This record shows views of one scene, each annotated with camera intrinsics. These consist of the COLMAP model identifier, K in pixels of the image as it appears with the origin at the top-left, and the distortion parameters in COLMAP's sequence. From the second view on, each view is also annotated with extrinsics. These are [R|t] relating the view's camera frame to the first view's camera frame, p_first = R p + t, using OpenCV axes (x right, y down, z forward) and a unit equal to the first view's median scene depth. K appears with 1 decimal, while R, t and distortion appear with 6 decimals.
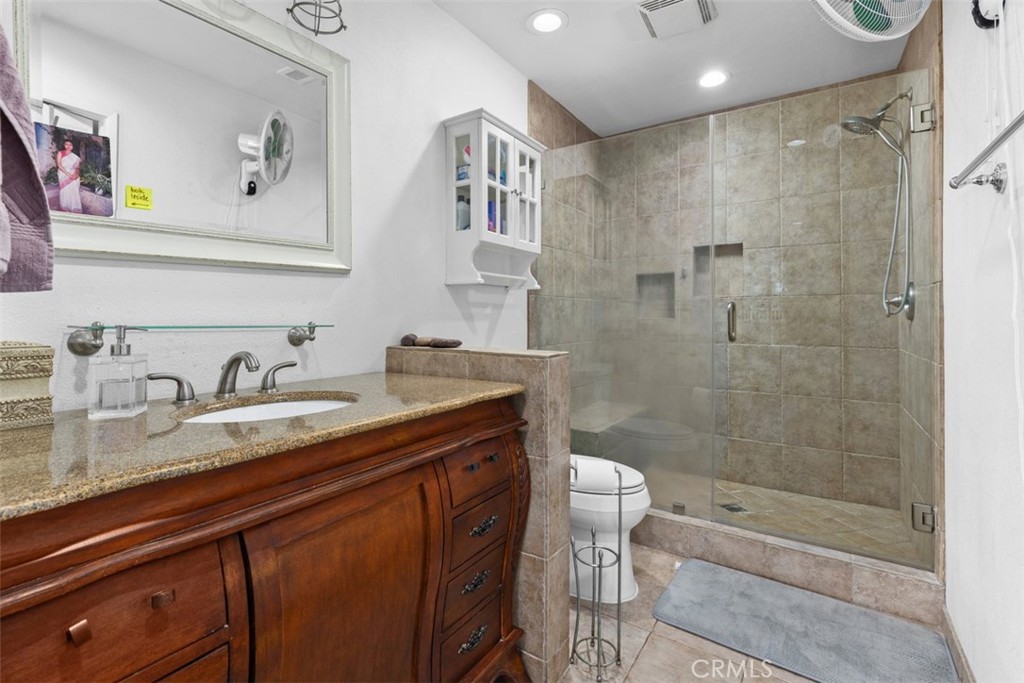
lens RADIAL K [[470.1, 0, 511.0], [0, 470.1, 318.0], [0, 0, 1]] dist [0.002281, 0.000645]
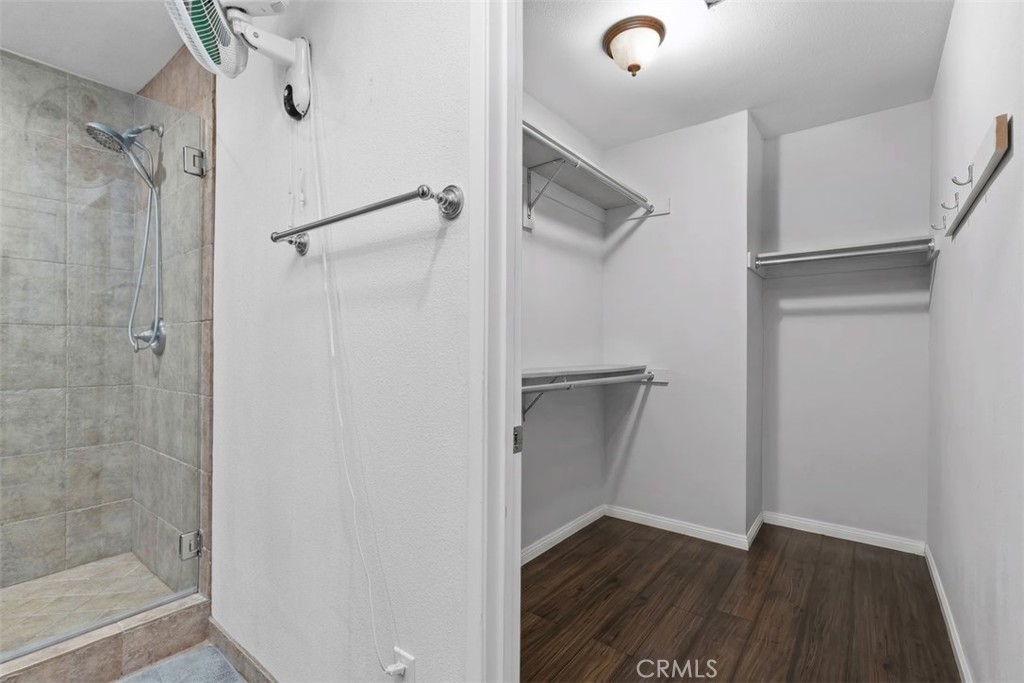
lens RADIAL K [[457.0, 0, 511.5], [0, 457.0, 348.5], [0, 0, 1]] dist [-0.000460, 0.000060]
pose [[0.080197, 0.001273, 0.996778, -0.050630], [0.002502, 0.999996, -0.001478, -0.005323], [-0.996776, 0.002612, 0.080193, 0.143576]]
